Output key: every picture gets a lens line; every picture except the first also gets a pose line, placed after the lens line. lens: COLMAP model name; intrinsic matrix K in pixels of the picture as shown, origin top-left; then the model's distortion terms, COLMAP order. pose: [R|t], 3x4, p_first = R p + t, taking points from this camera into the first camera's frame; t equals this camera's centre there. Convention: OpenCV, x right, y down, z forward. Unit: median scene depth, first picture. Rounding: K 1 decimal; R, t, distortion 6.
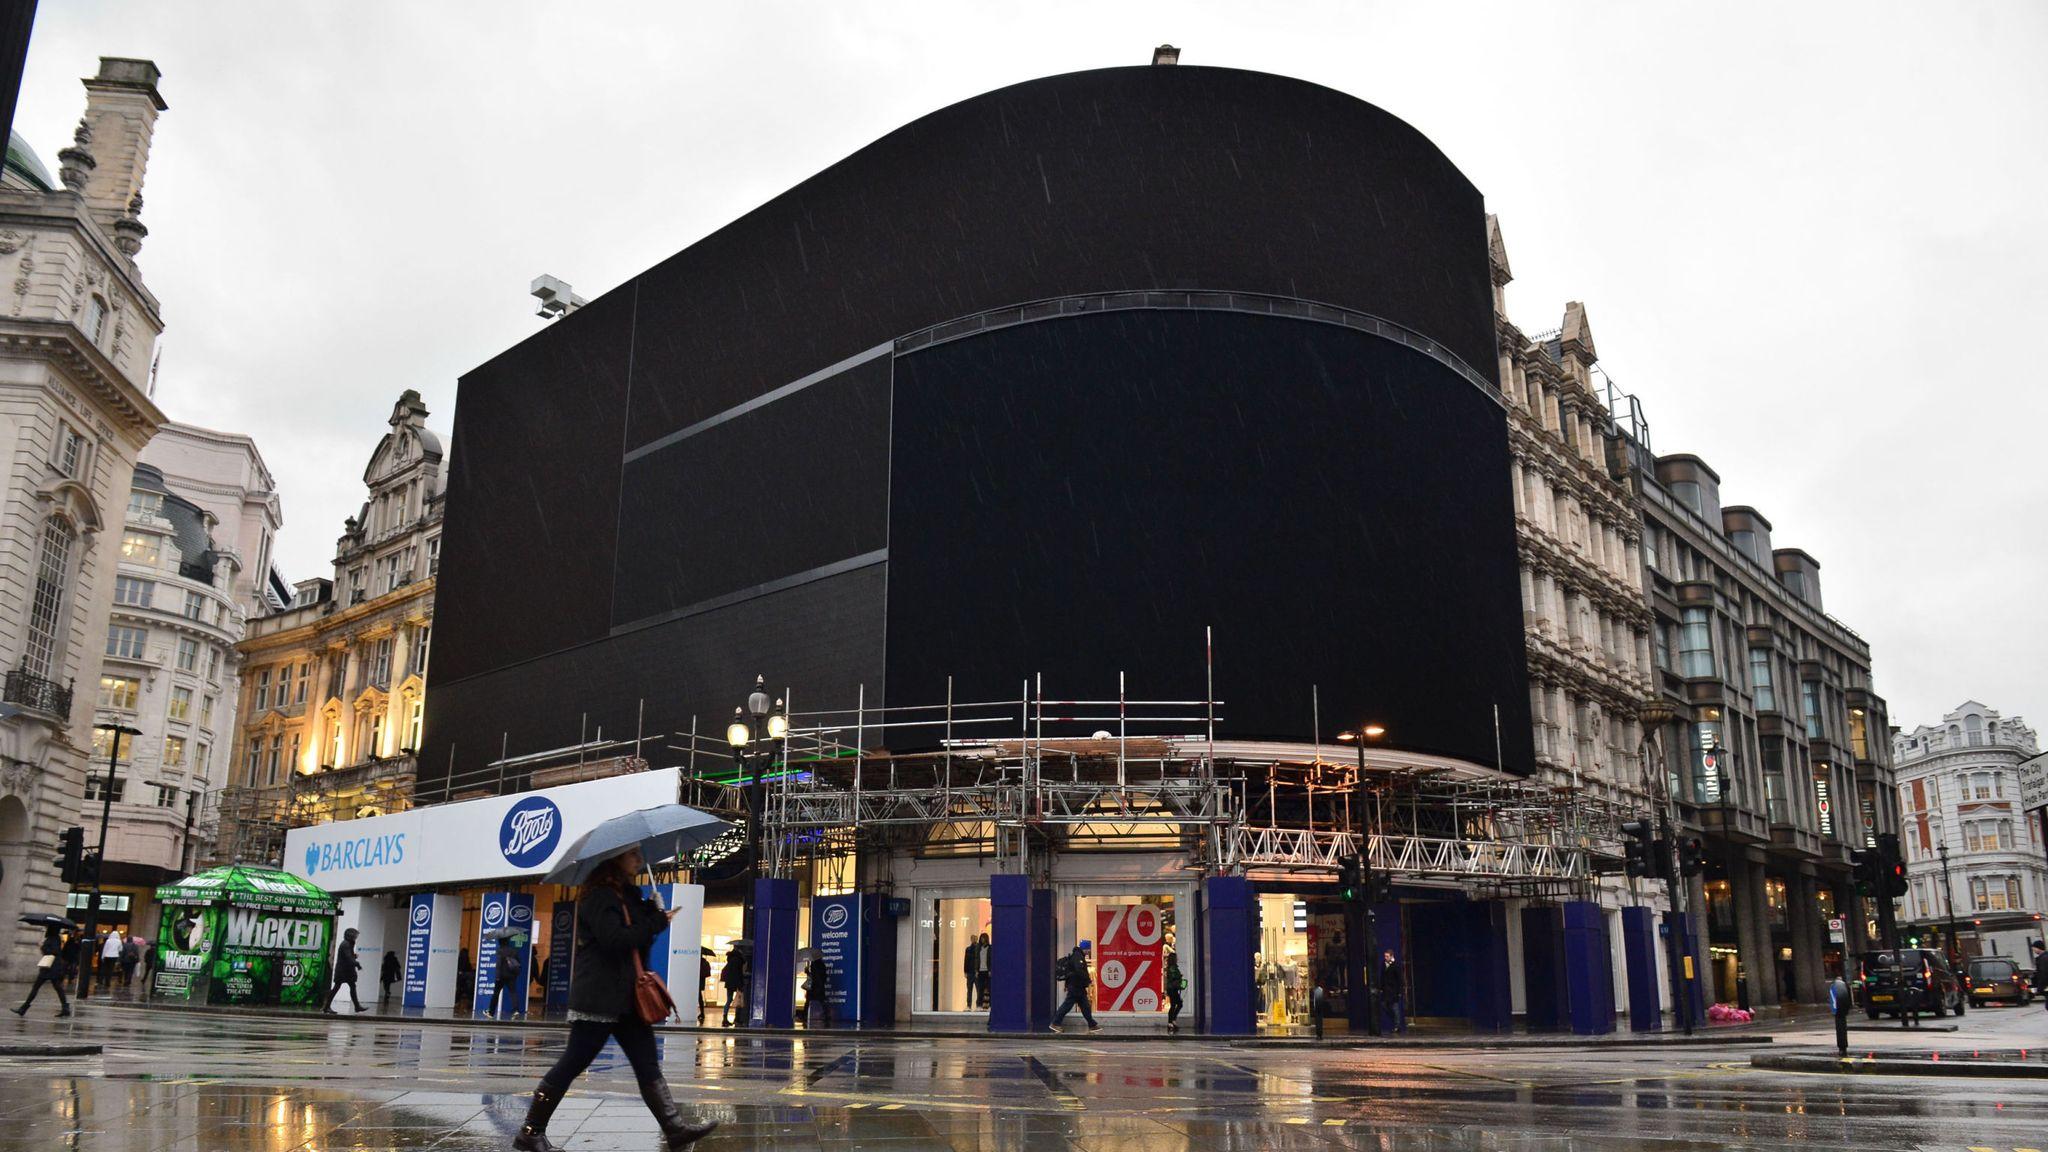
lens RADIAL K [[1404.9, 0, 1021.0], [0, 1404.9, 671.9], [0, 0, 1]] dist [-0.049349, -0.004895]
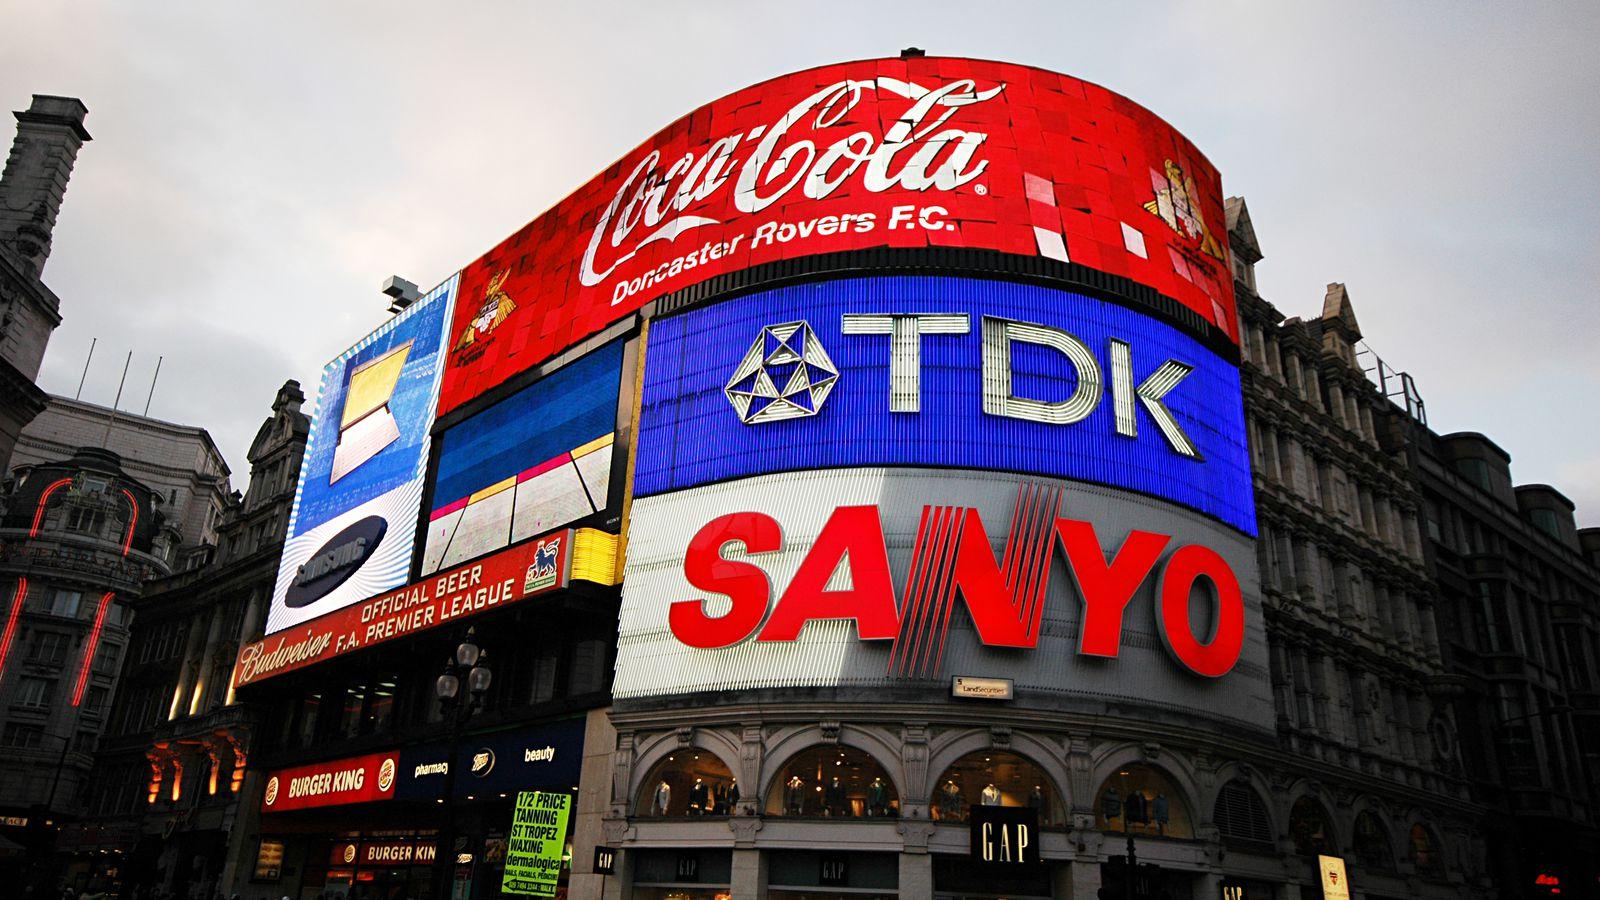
lens RADIAL K [[1176.9, 0, 800.0], [0, 1176.9, 450.0], [0, 0, 1]] dist [0.020149, 0.005324]
pose [[0.995028, -0.000944, -0.099589, 0.092239], [-0.015399, 0.986472, -0.163208, 0.008392], [0.098395, 0.163930, 0.981553, 0.116361]]
